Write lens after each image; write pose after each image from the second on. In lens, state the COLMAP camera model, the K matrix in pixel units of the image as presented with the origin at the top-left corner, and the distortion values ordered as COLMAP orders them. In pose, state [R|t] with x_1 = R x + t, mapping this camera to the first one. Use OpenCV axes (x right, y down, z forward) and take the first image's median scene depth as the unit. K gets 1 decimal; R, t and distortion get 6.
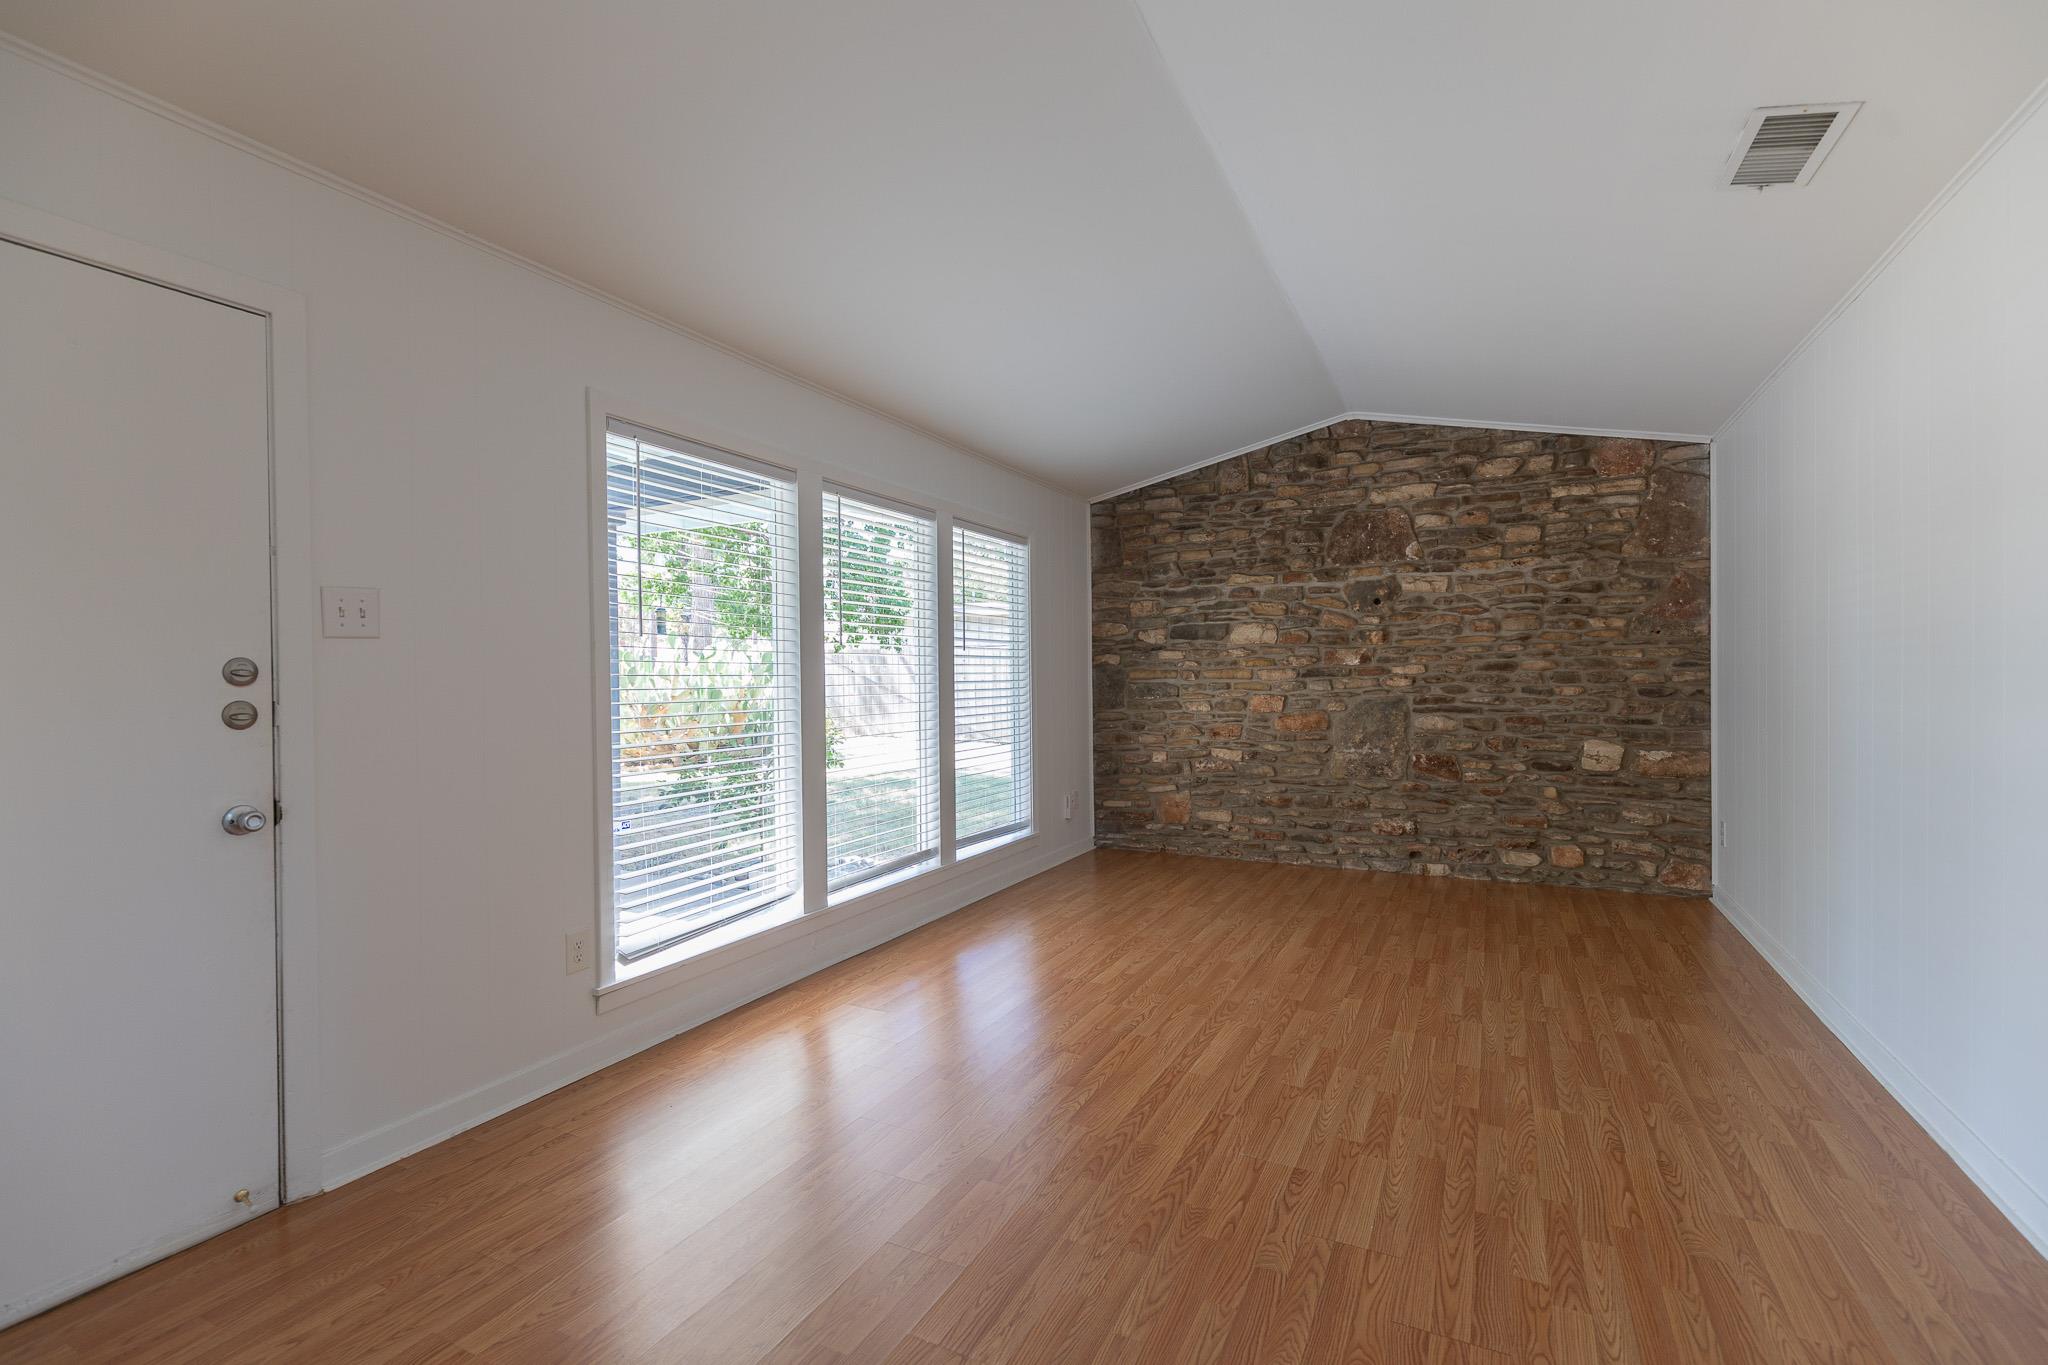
lens RADIAL K [[945.9, 0, 1024.0], [0, 945.9, 682.5], [0, 0, 1]] dist [-0.000570, -0.000011]
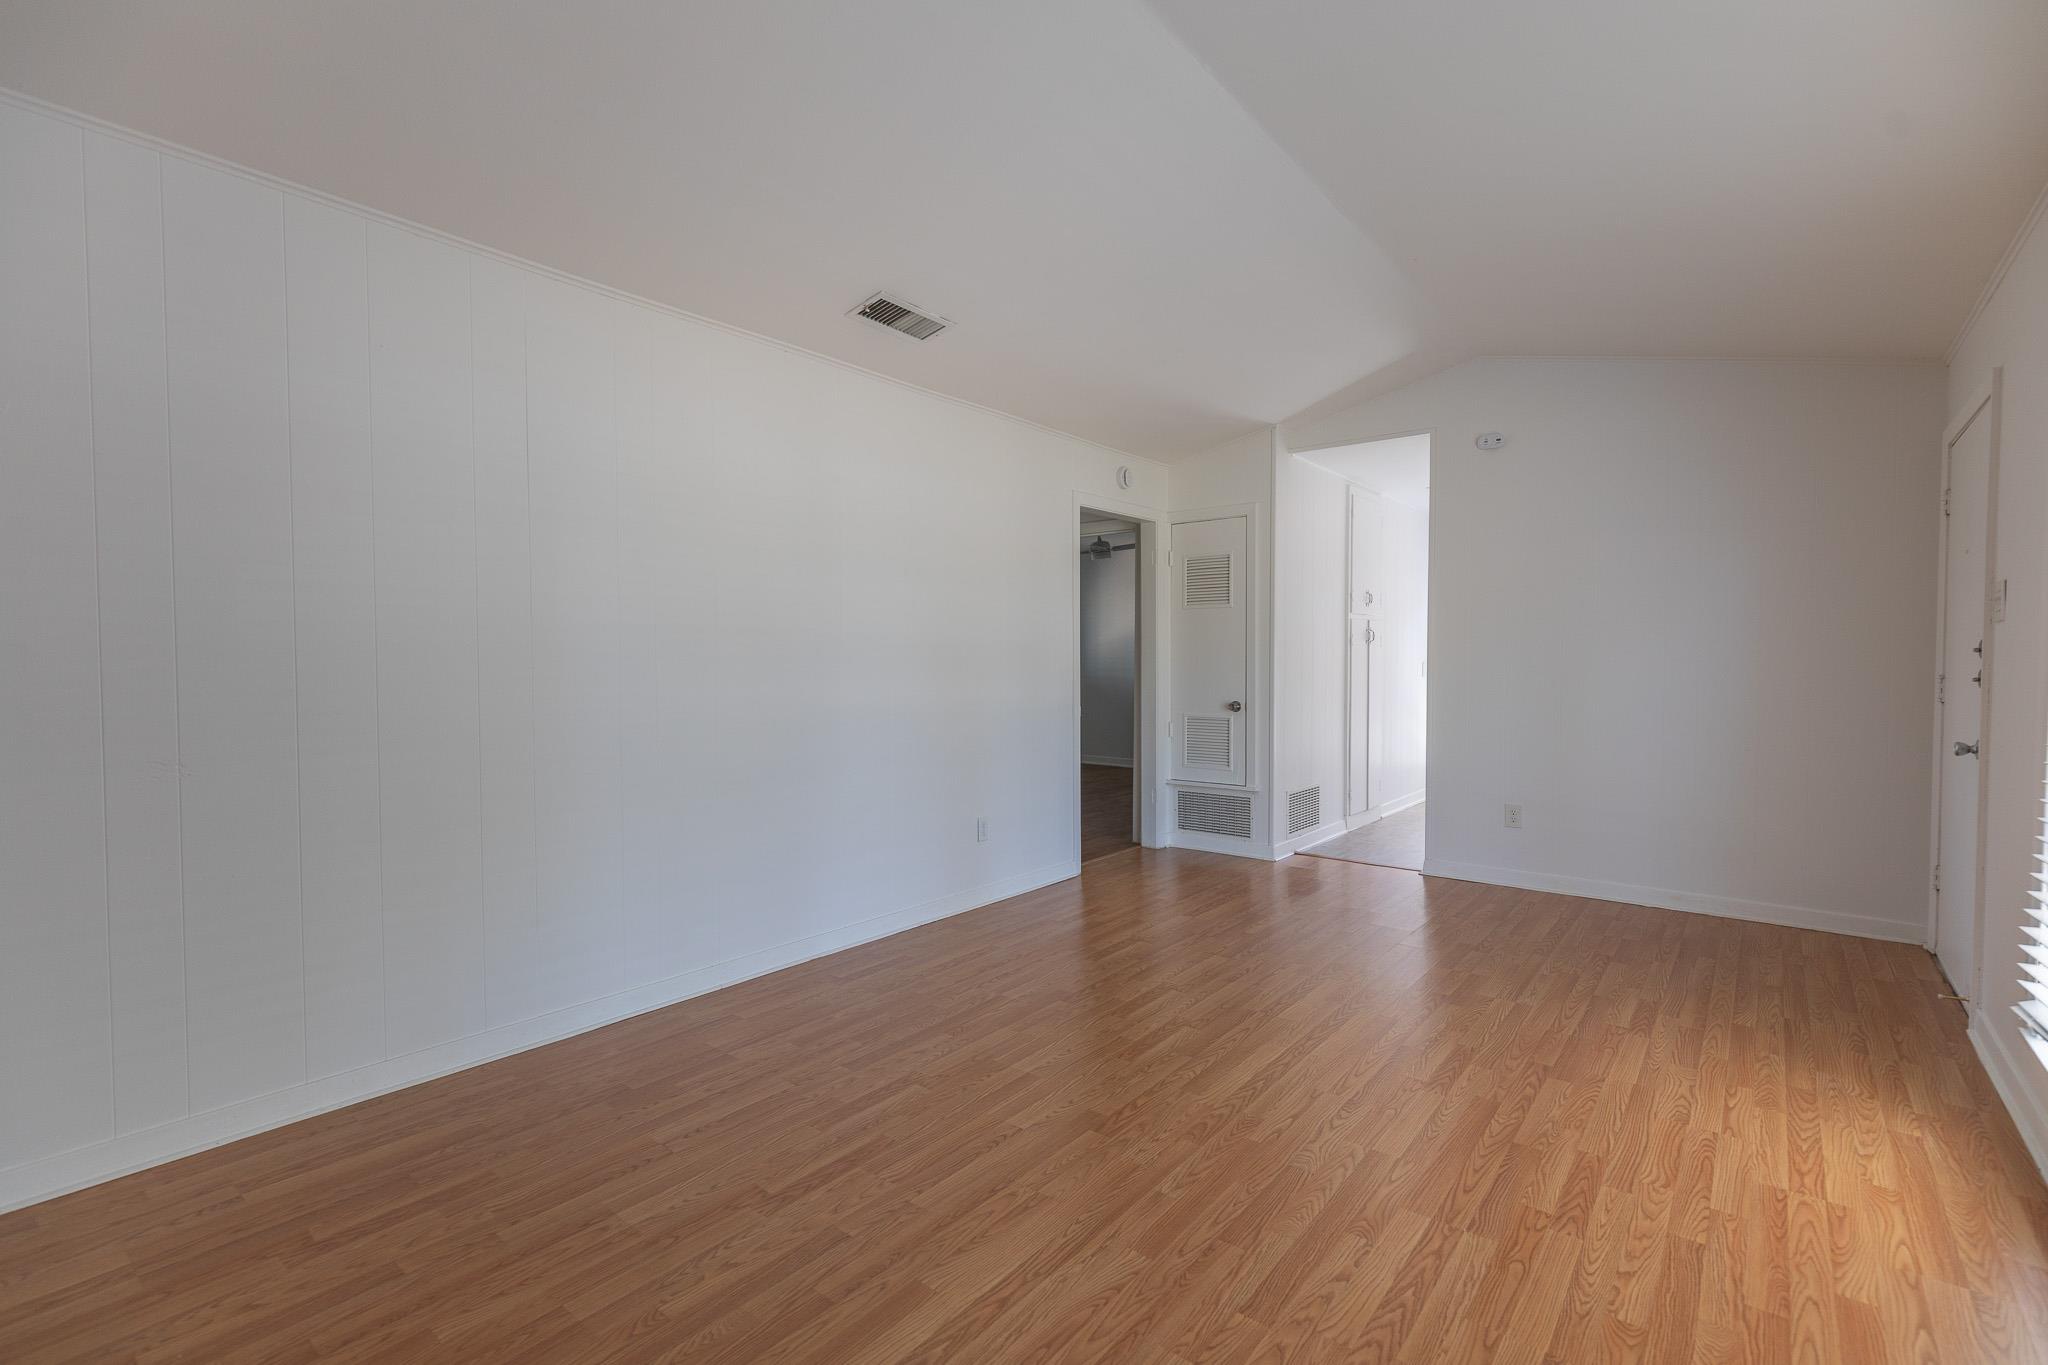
lens RADIAL K [[945.9, 0, 1024.0], [0, 945.9, 682.5], [0, 0, 1]] dist [-0.000570, -0.000011]
pose [[-0.979259, 0.006777, 0.202499, 0.194409], [0.012972, 0.999487, 0.029278, -0.009769], [-0.202197, 0.031298, -0.978845, 1.634470]]
